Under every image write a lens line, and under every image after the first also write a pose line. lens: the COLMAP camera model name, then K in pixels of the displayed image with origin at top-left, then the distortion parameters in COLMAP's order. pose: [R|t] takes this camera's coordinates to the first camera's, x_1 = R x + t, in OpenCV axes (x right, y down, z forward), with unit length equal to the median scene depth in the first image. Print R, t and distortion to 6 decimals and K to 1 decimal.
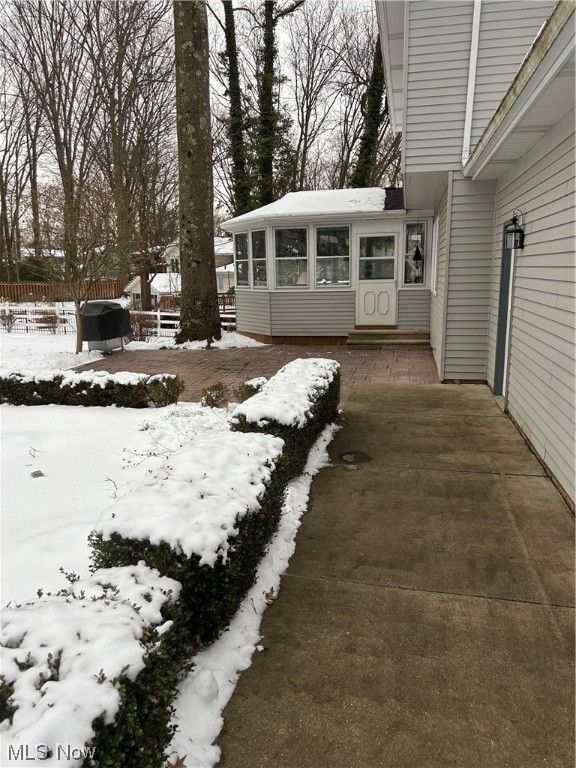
lens RADIAL K [[571.7, 0, 284.2], [0, 571.7, 382.2], [0, 0, 1]] dist [0.047779, -0.060171]
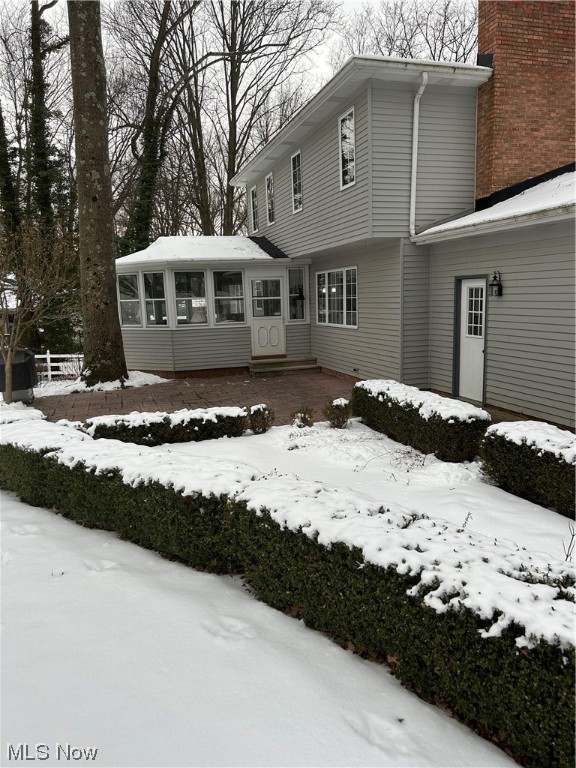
lens RADIAL K [[571.7, 0, 284.2], [0, 571.7, 382.2], [0, 0, 1]] dist [0.047779, -0.060171]
pose [[0.880062, -0.081374, 0.467834, -0.357995], [0.106429, 0.993945, -0.027325, -0.011436], [-0.462778, 0.073839, 0.883394, -0.025636]]
